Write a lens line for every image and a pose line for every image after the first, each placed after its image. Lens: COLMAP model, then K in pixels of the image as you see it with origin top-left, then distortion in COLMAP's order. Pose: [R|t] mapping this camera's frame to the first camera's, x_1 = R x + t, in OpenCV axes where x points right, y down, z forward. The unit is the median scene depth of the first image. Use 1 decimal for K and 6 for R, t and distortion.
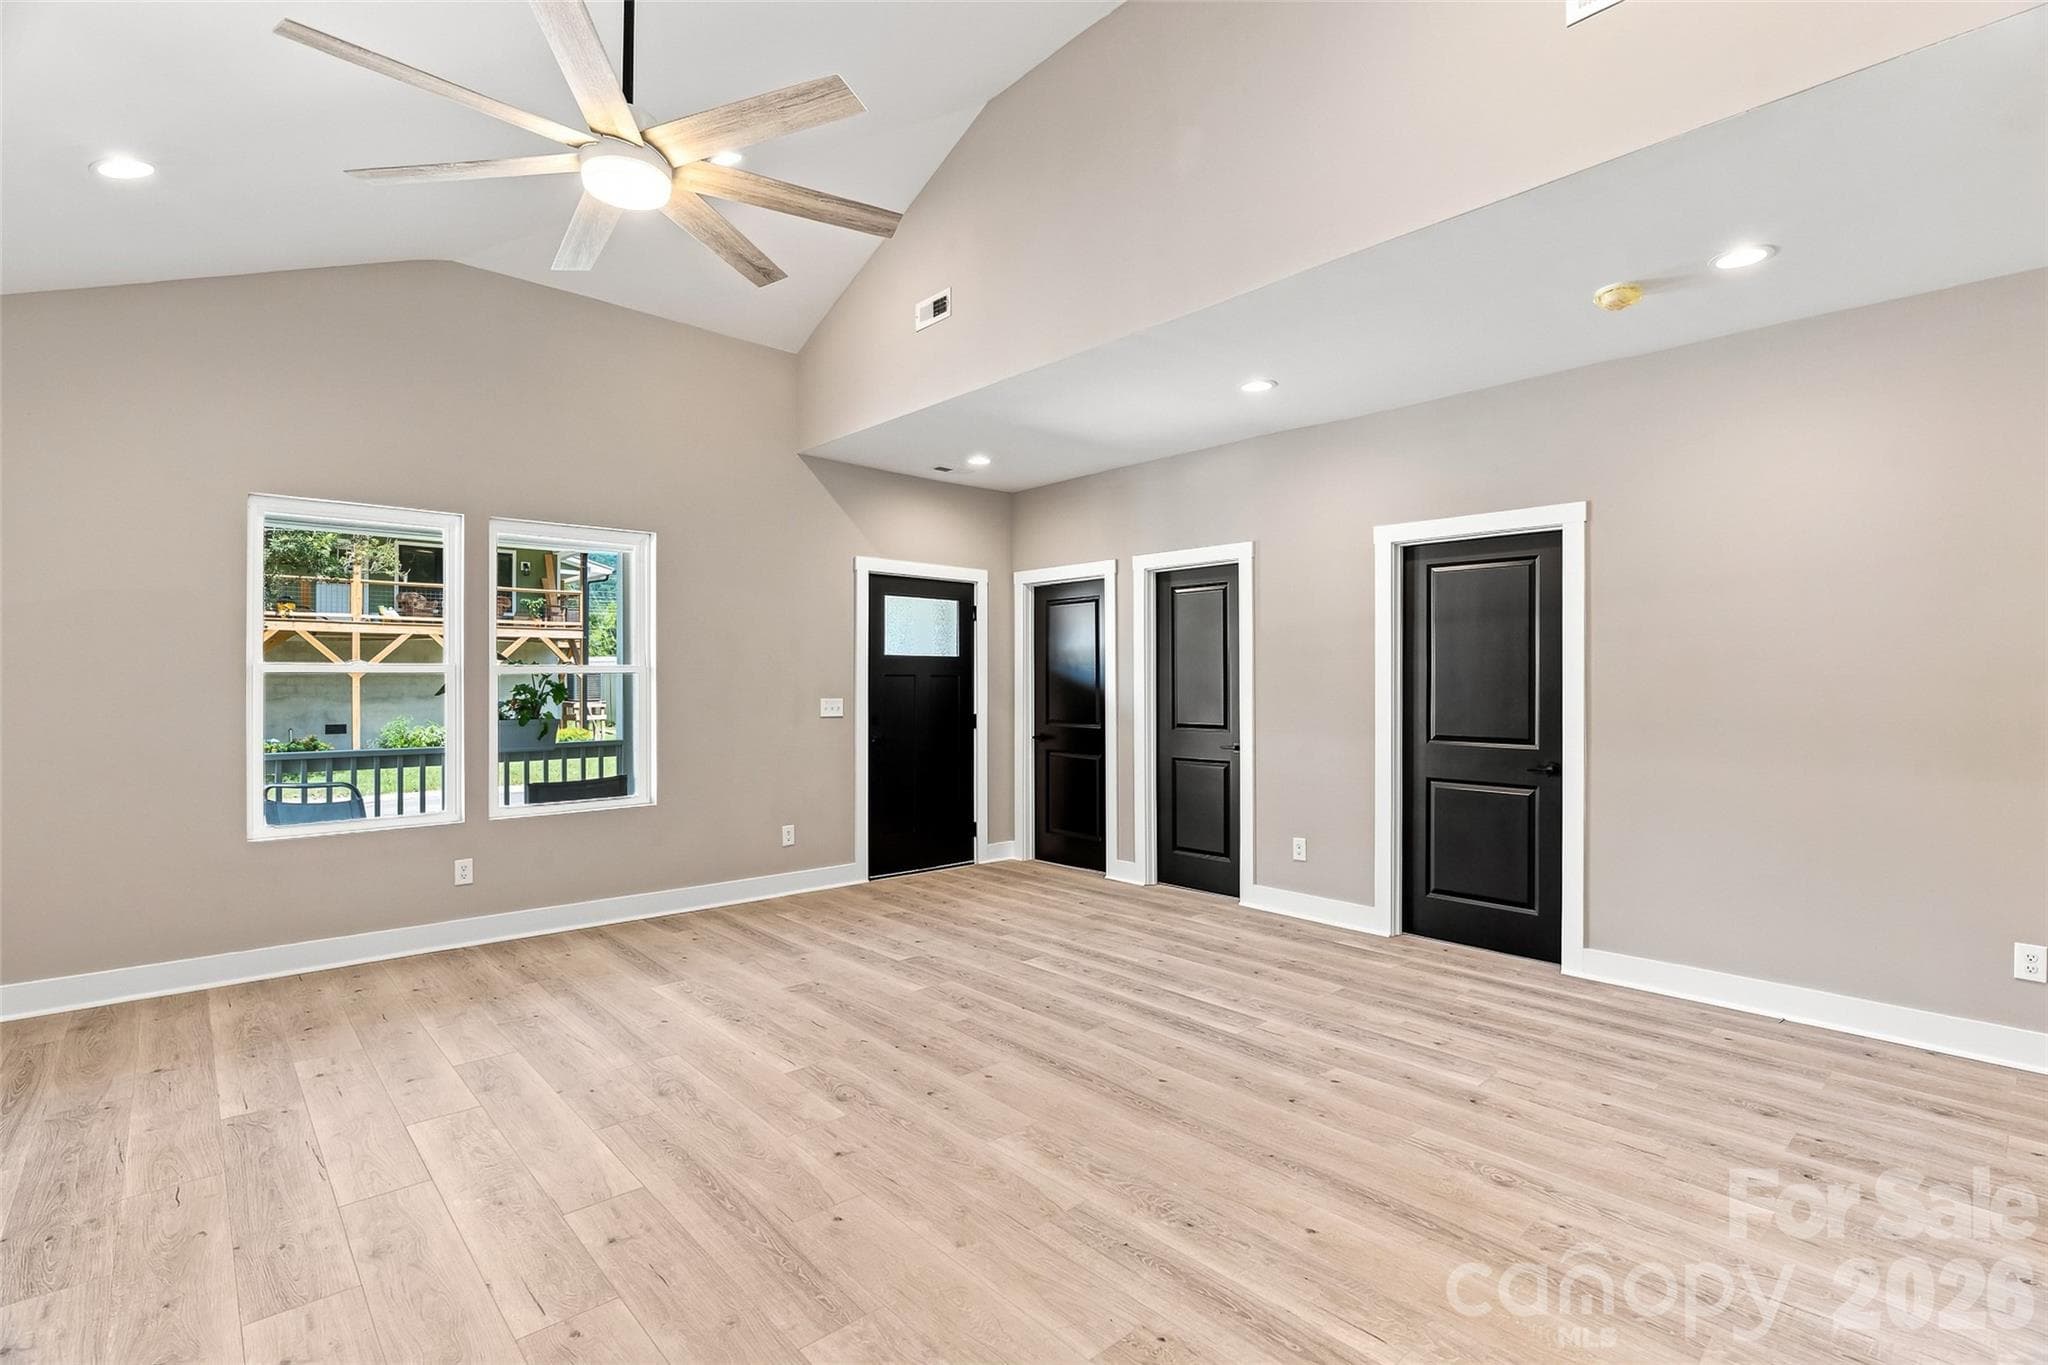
lens RADIAL K [[946.7, 0, 1040.0], [0, 946.7, 683.3], [0, 0, 1]] dist [-0.016710, 0.004104]
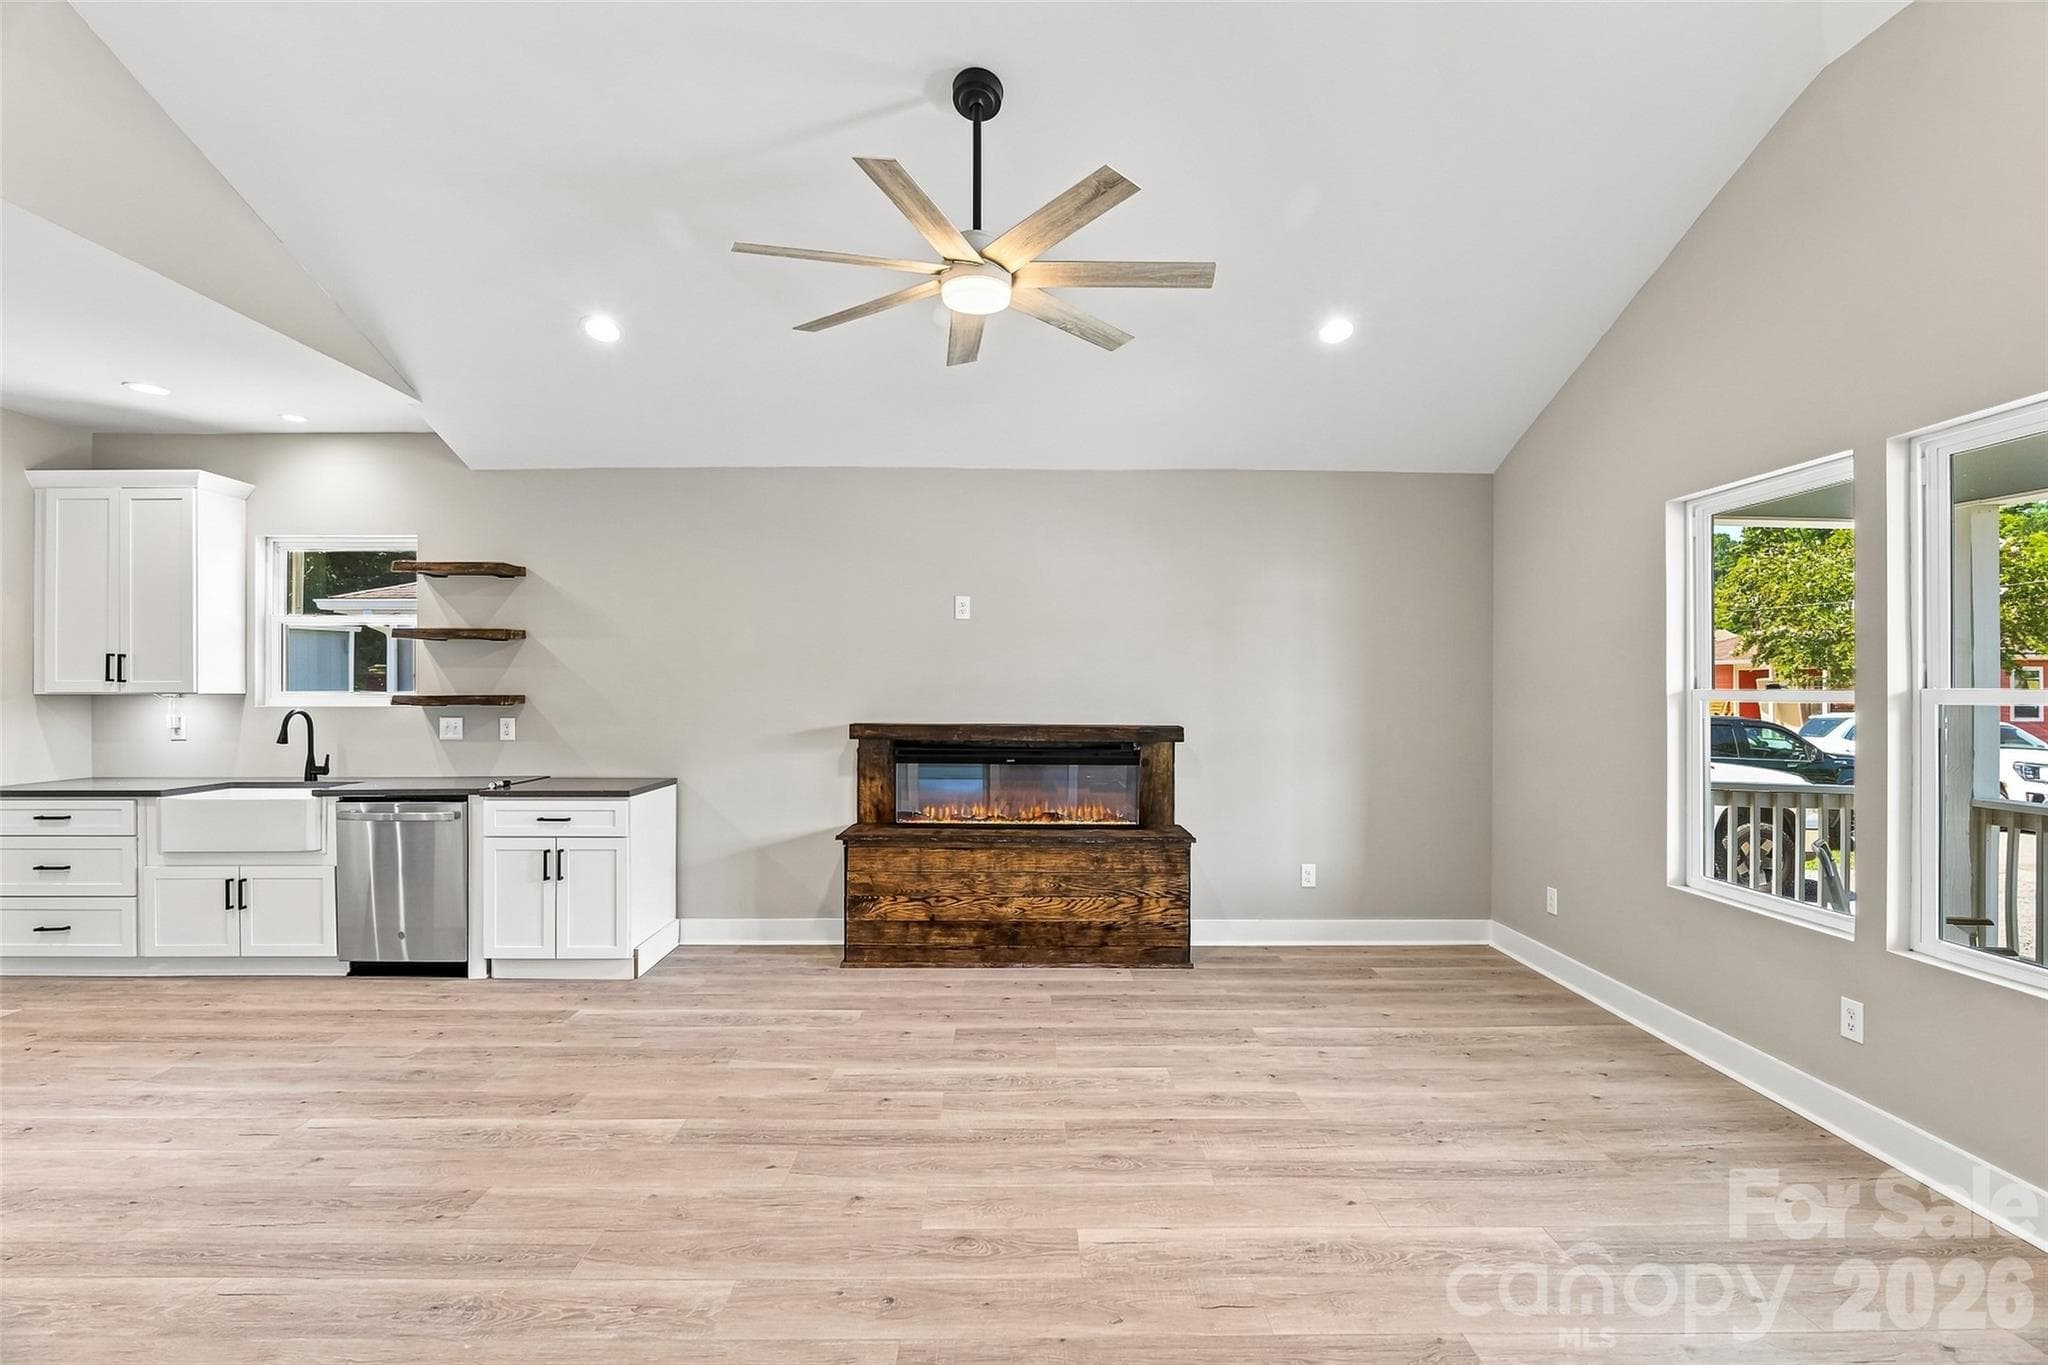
lens RADIAL K [[946.7, 0, 1023.7], [0, 946.7, 689.3], [0, 0, 1]] dist [-0.016710, 0.004104]
pose [[-0.682599, -0.004552, -0.730779, 0.329512], [-0.003869, 0.999989, -0.002615, -0.021684], [0.730783, 0.001042, -0.682609, 1.539716]]
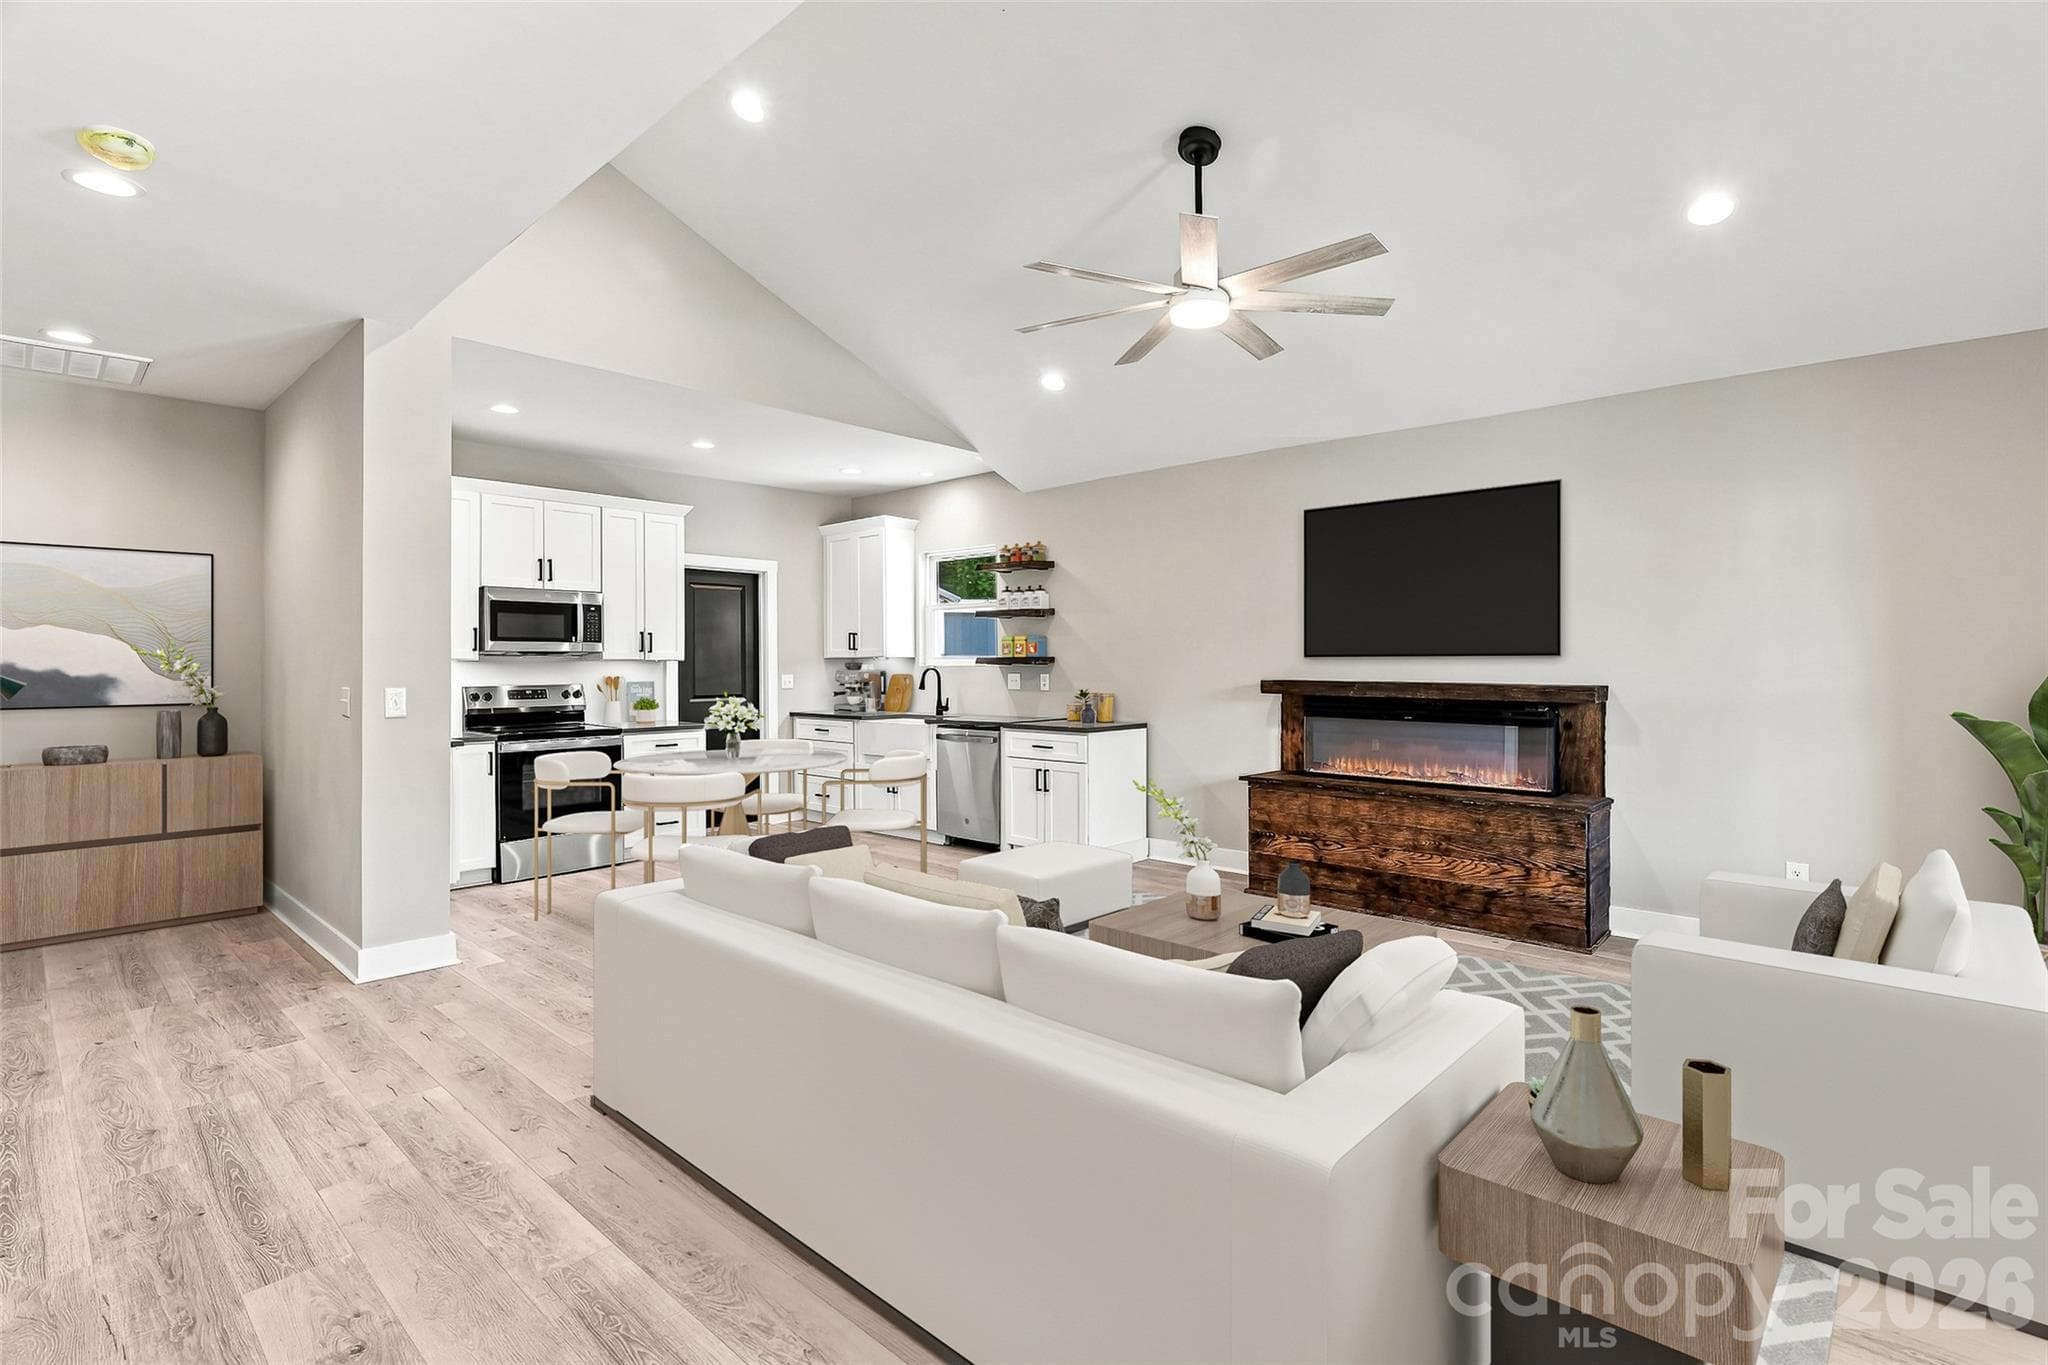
lens RADIAL K [[946.7, 0, 1023.3], [0, 946.7, 665.7], [0, 0, 1]] dist [-0.016710, 0.004104]
pose [[-0.997221, 0.000211, -0.074499, -0.050542], [-0.000135, 0.999989, 0.004640, -0.001801], [0.074499, 0.004638, -0.997210, 1.995812]]
